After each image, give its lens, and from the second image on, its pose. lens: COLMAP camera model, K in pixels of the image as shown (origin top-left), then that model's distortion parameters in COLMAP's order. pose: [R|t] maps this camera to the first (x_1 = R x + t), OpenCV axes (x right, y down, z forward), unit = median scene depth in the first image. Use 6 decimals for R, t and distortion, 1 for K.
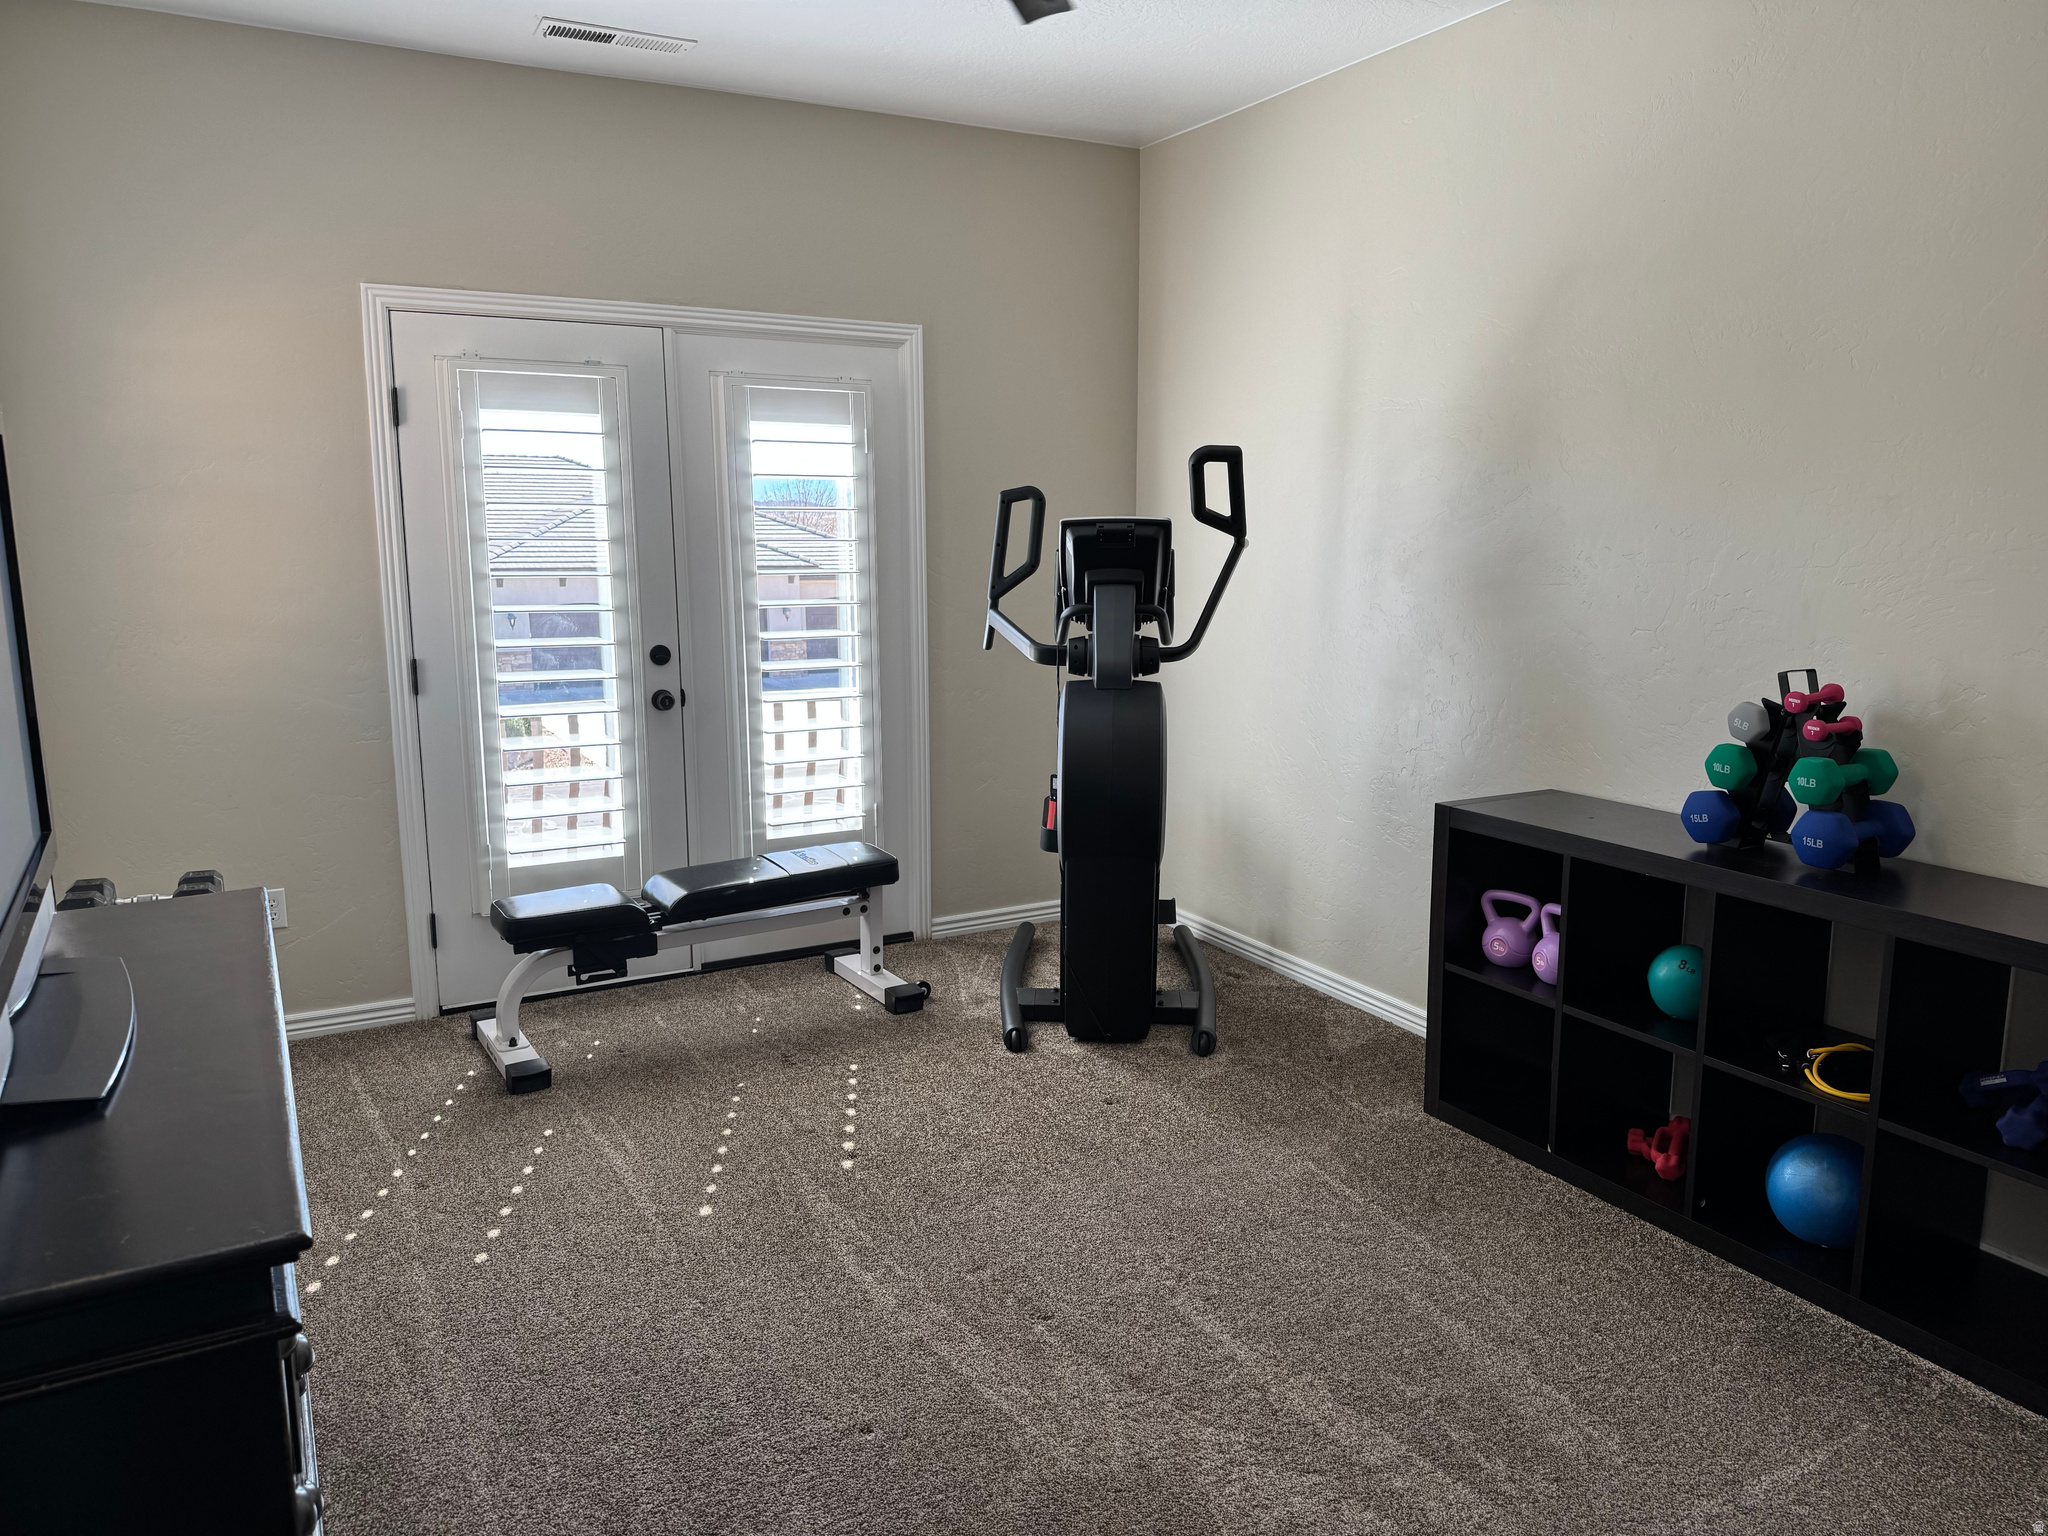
lens RADIAL K [[1410.9, 0, 1024.0], [0, 1410.9, 768.0], [0, 0, 1]] dist [0.003853, 0.001170]
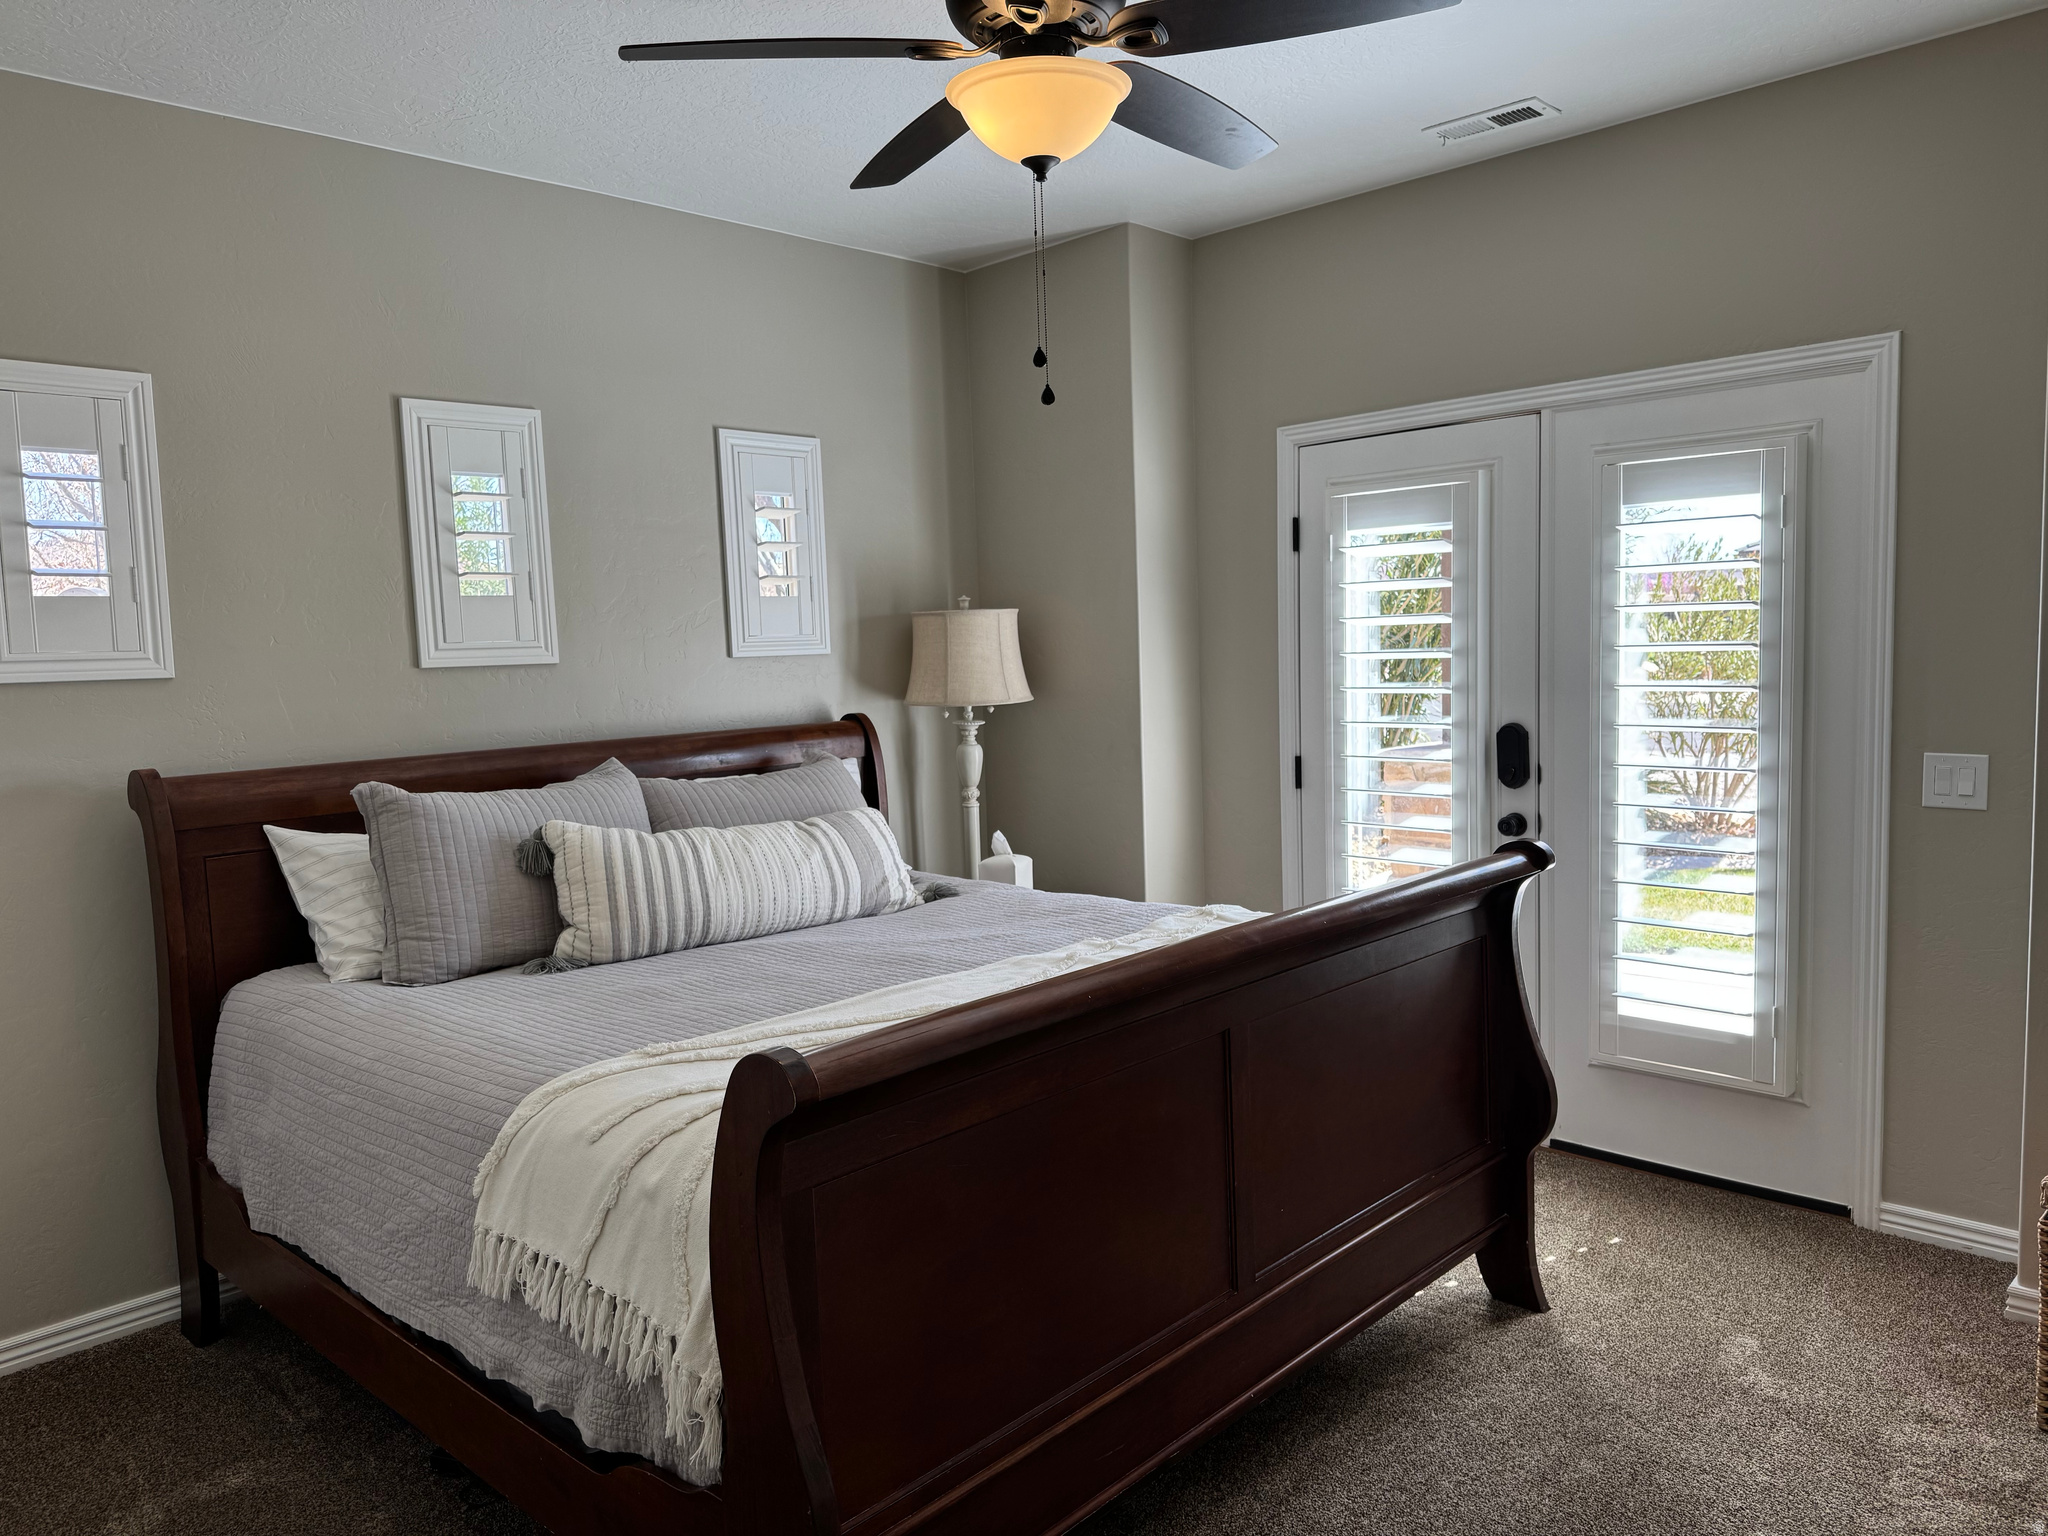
lens RADIAL K [[1410.9, 0, 1024.0], [0, 1410.9, 768.0], [0, 0, 1]] dist [0.003853, 0.001170]
pose [[0.289423, 0.076783, -0.954117, 0.488017], [-0.125998, 0.991160, 0.041544, -0.082288], [0.948872, 0.108193, 0.296539, 0.431137]]
